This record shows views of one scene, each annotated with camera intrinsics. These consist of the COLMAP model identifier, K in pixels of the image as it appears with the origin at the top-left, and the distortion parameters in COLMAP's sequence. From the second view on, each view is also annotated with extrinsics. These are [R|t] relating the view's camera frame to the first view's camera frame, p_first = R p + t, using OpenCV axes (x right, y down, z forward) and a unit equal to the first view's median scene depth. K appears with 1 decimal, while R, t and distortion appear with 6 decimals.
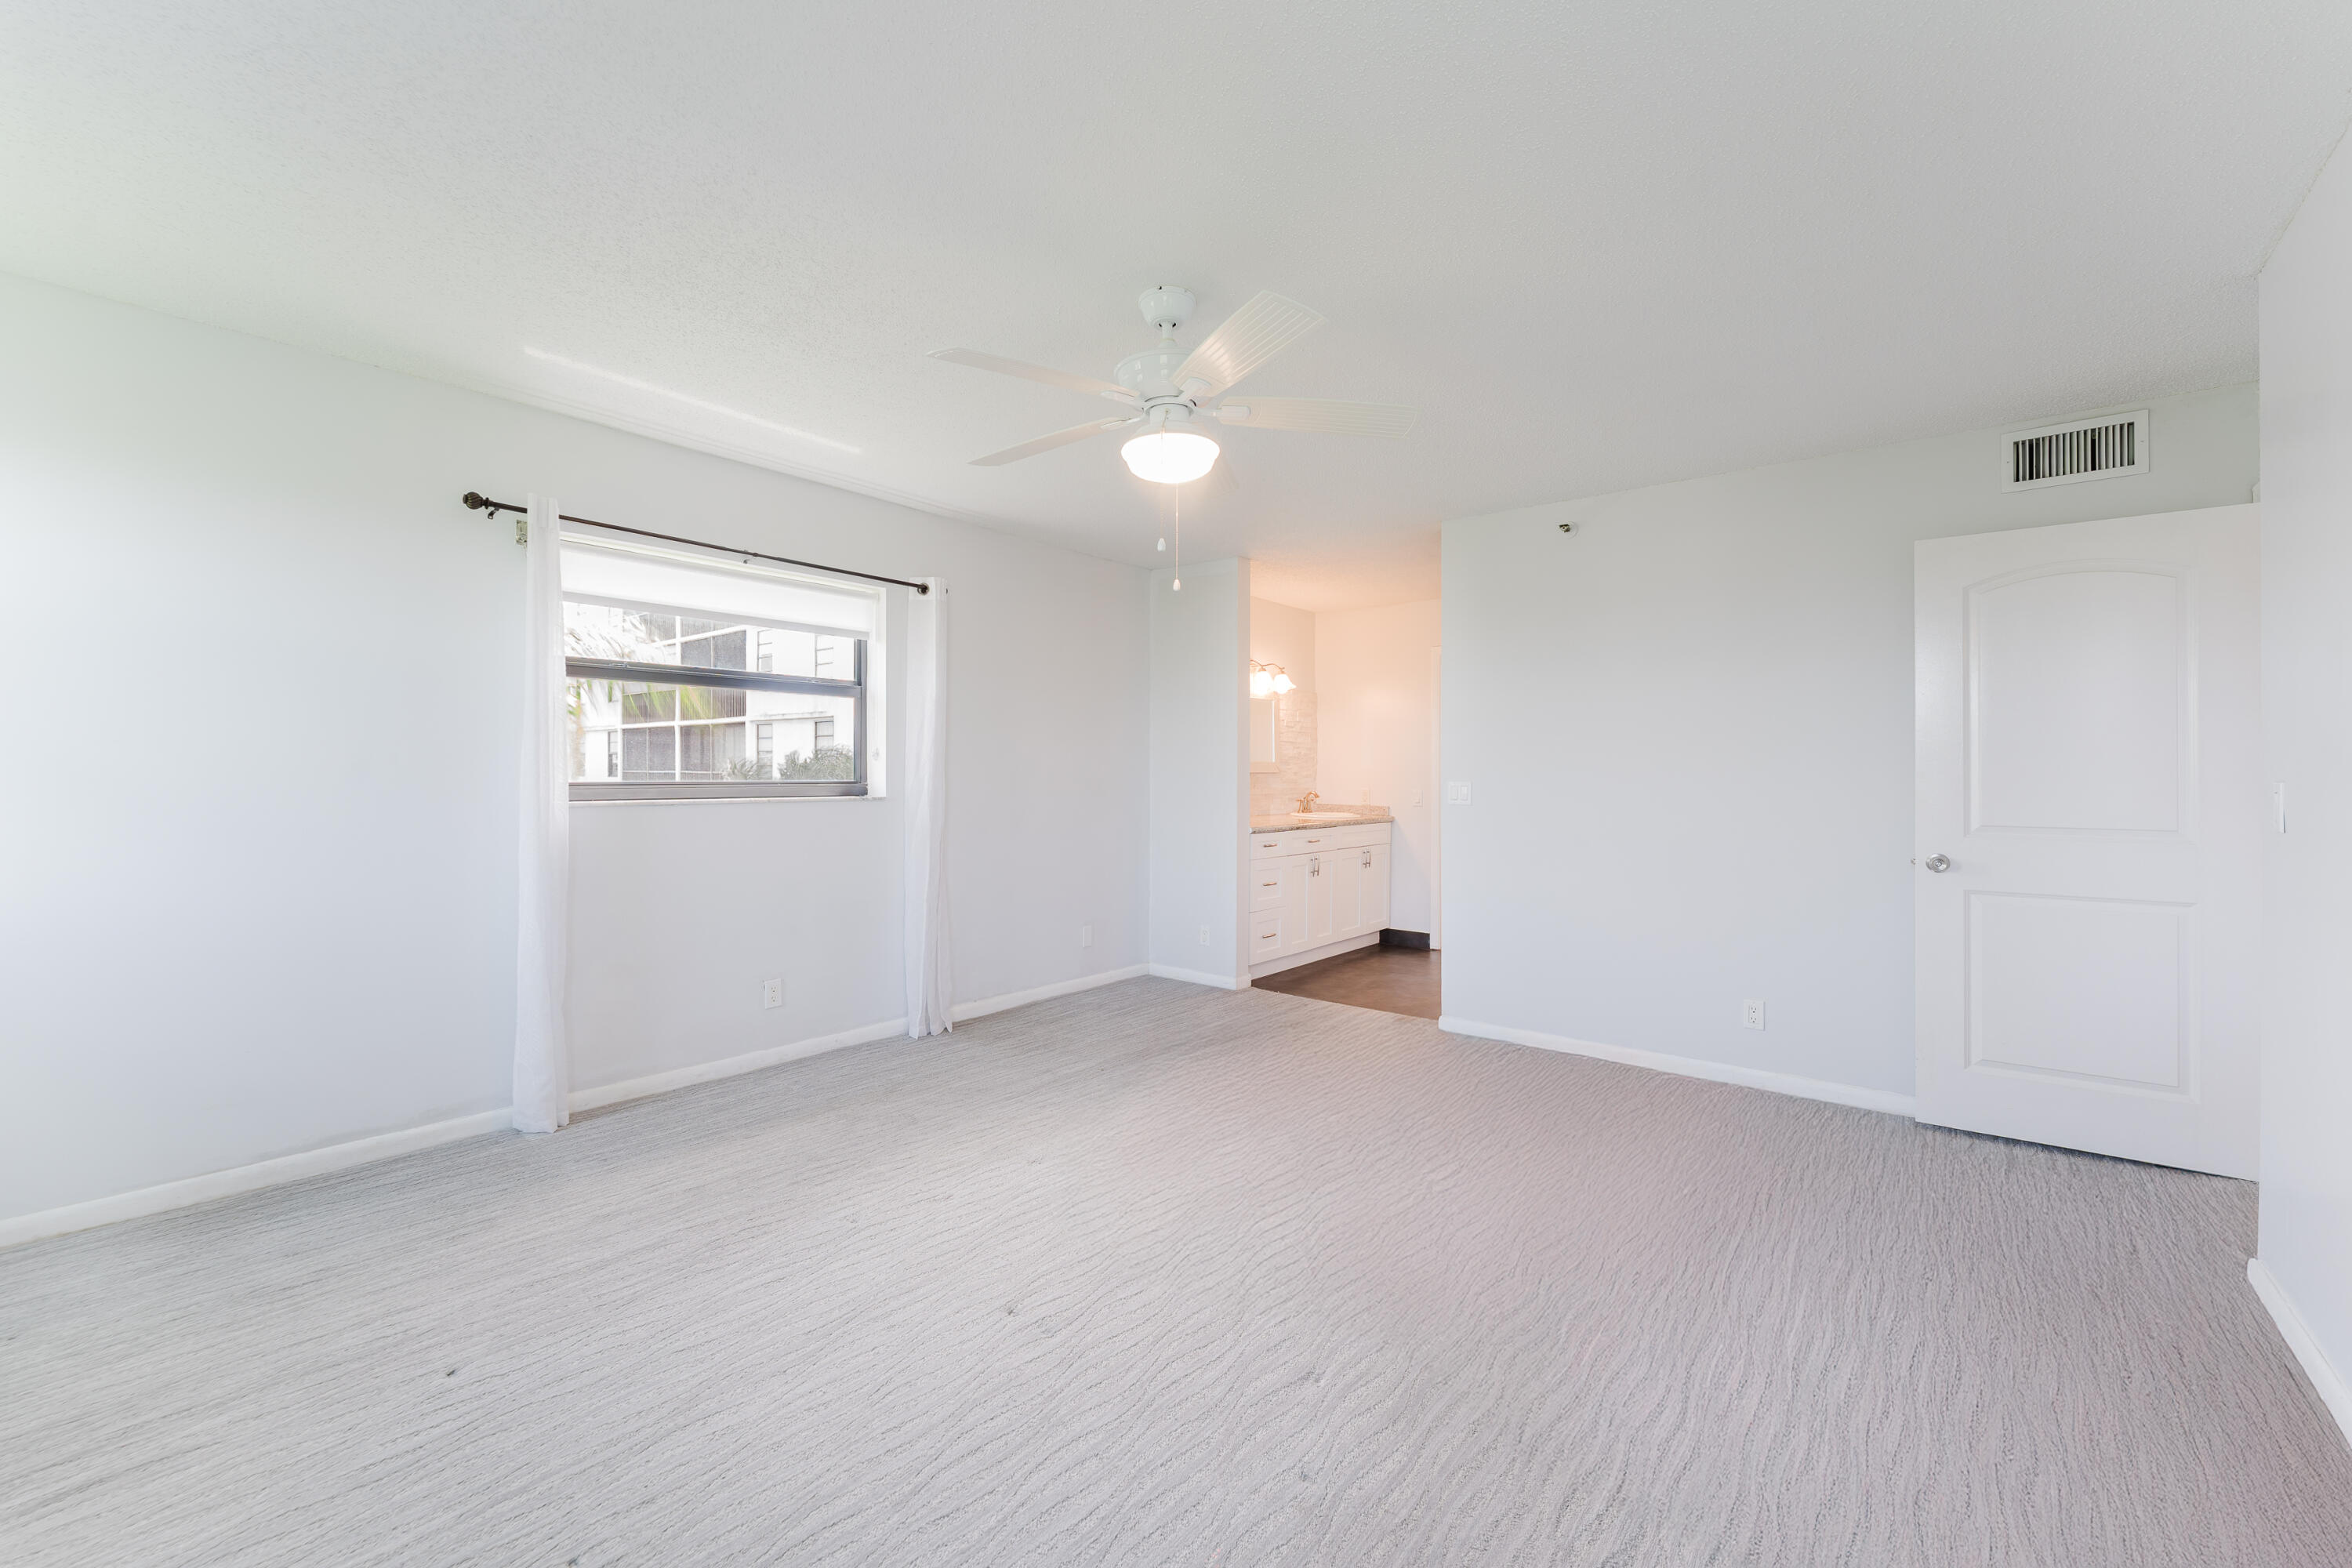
lens RADIAL K [[941.8, 0, 1177.3], [0, 941.8, 779.5], [0, 0, 1]] dist [-0.002141, -0.000643]
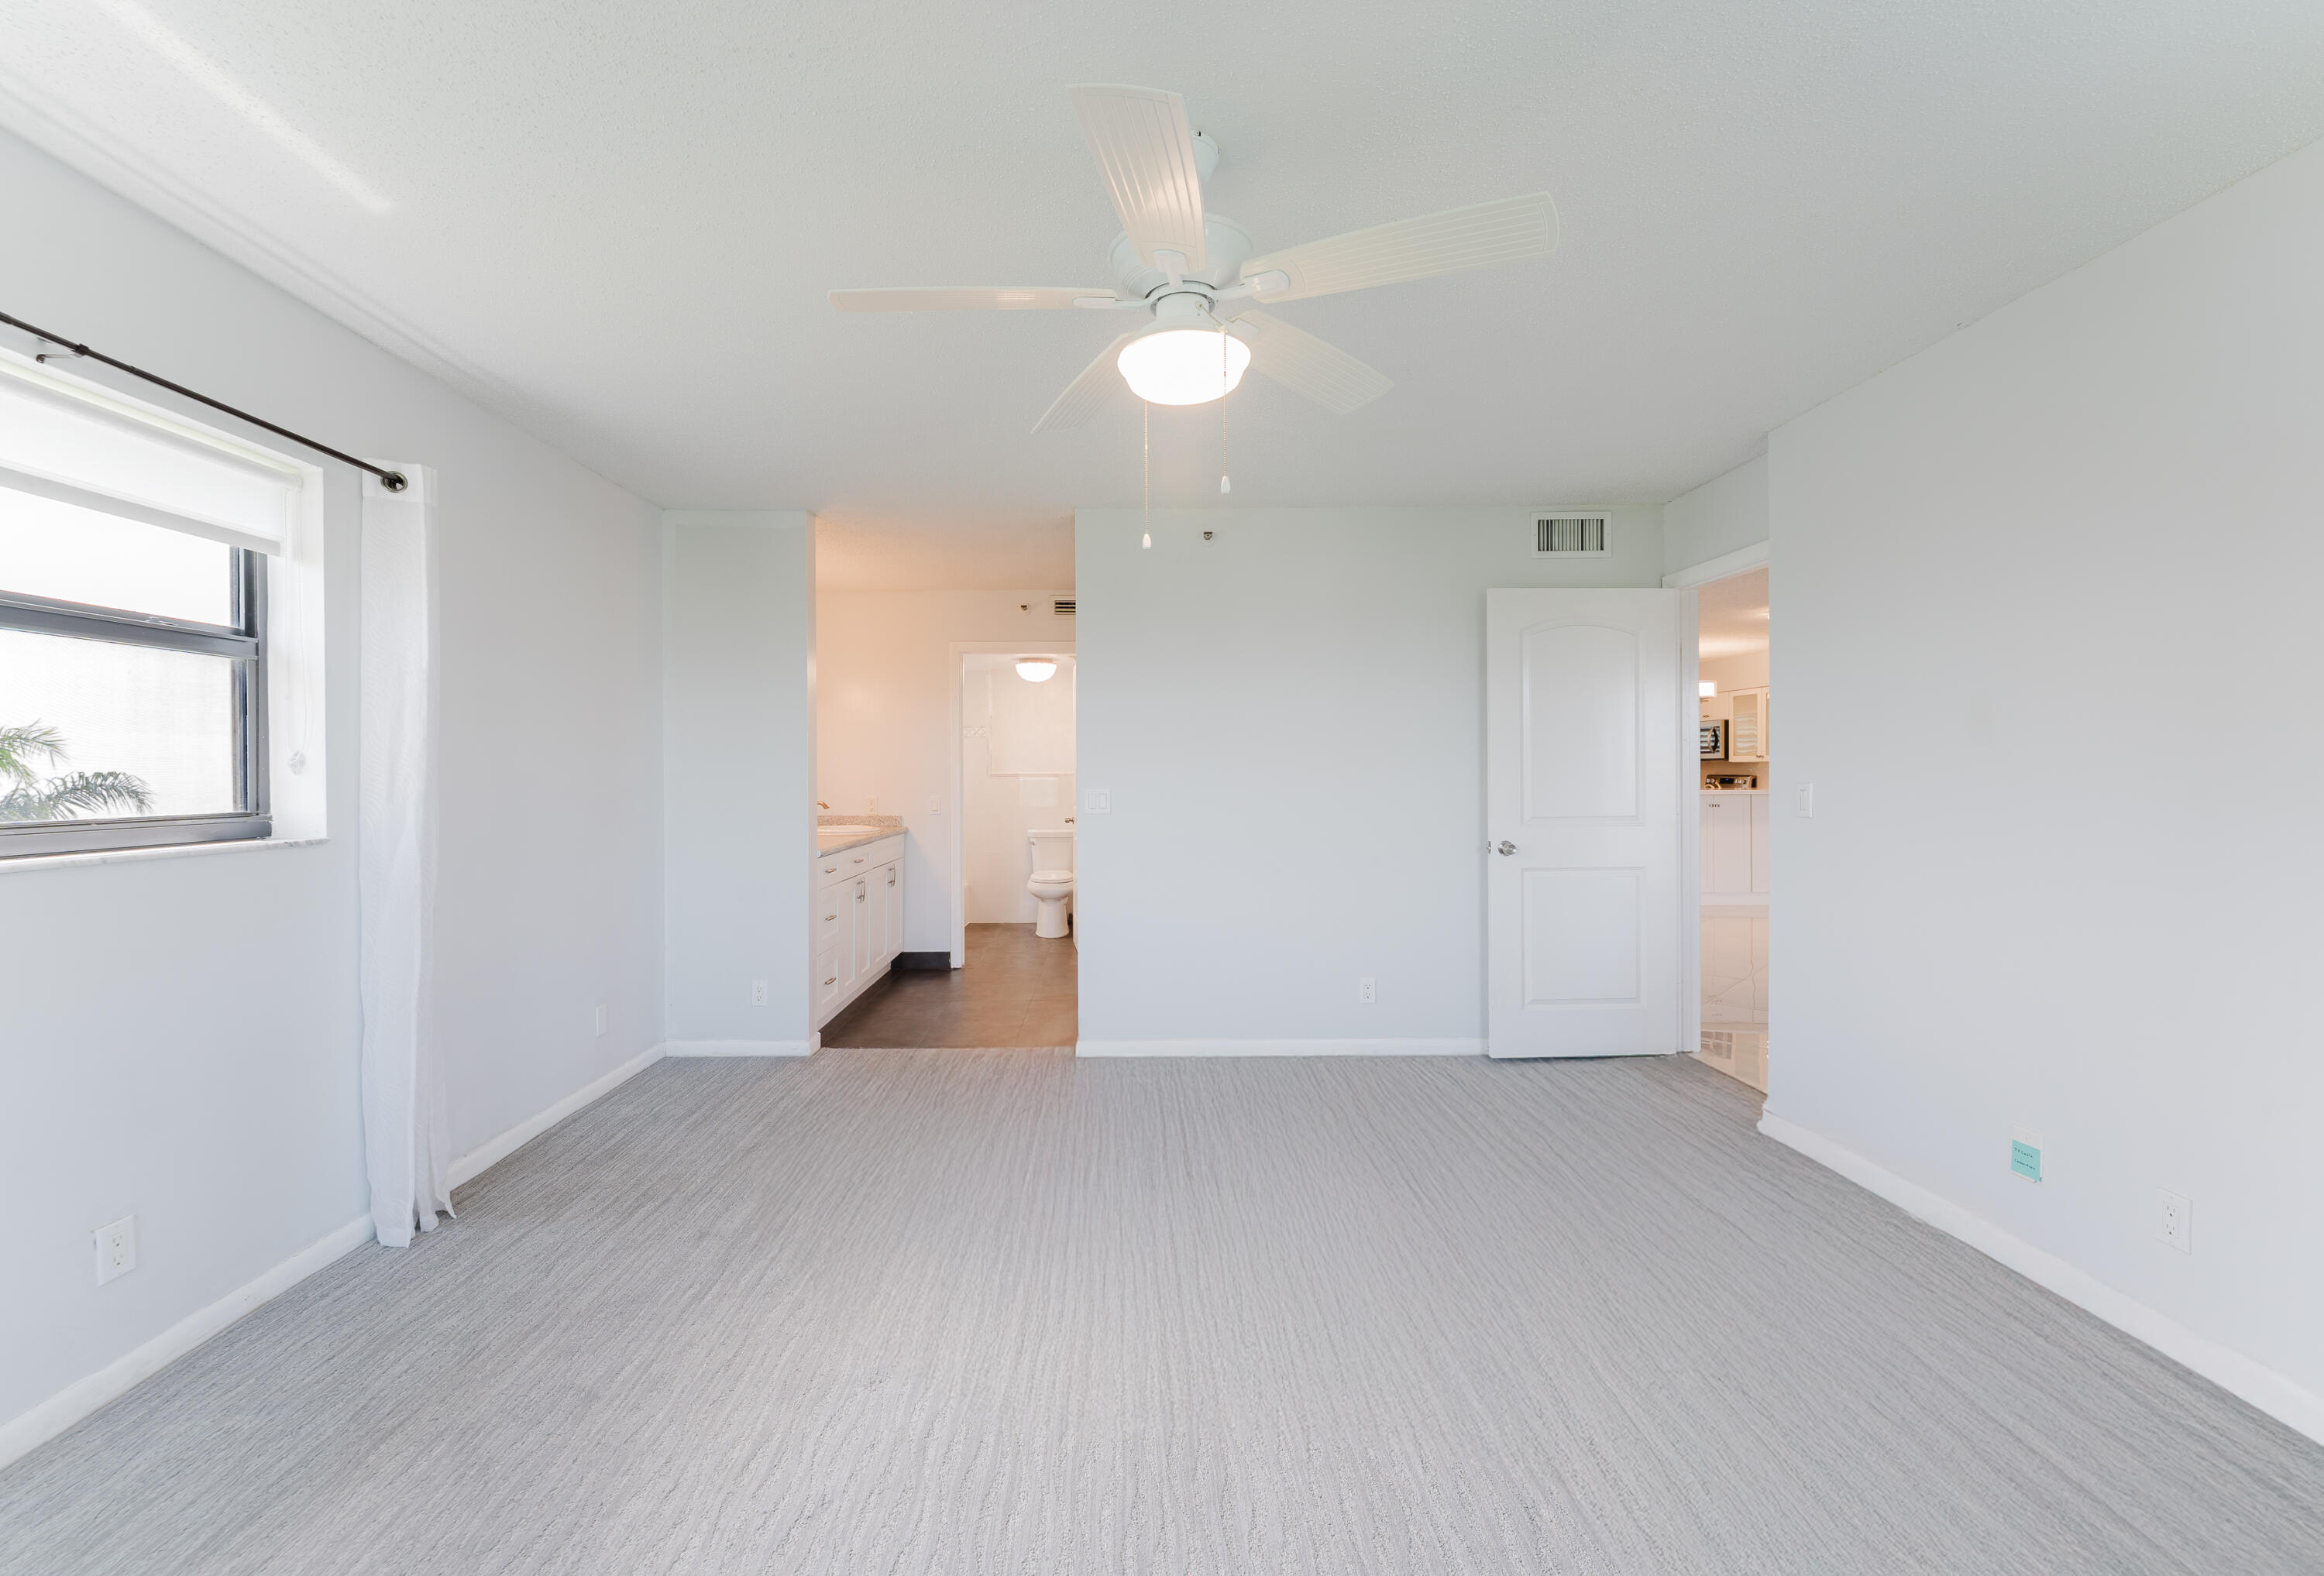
lens RADIAL K [[964.1, 0, 1166.1], [0, 964.1, 780.7], [0, 0, 1]] dist [-0.000591, -0.000579]
pose [[0.778074, -0.014602, 0.628003, -0.278189], [0.014676, 0.999879, 0.005066, -0.011144], [-0.628001, 0.005275, 0.778194, 0.231807]]
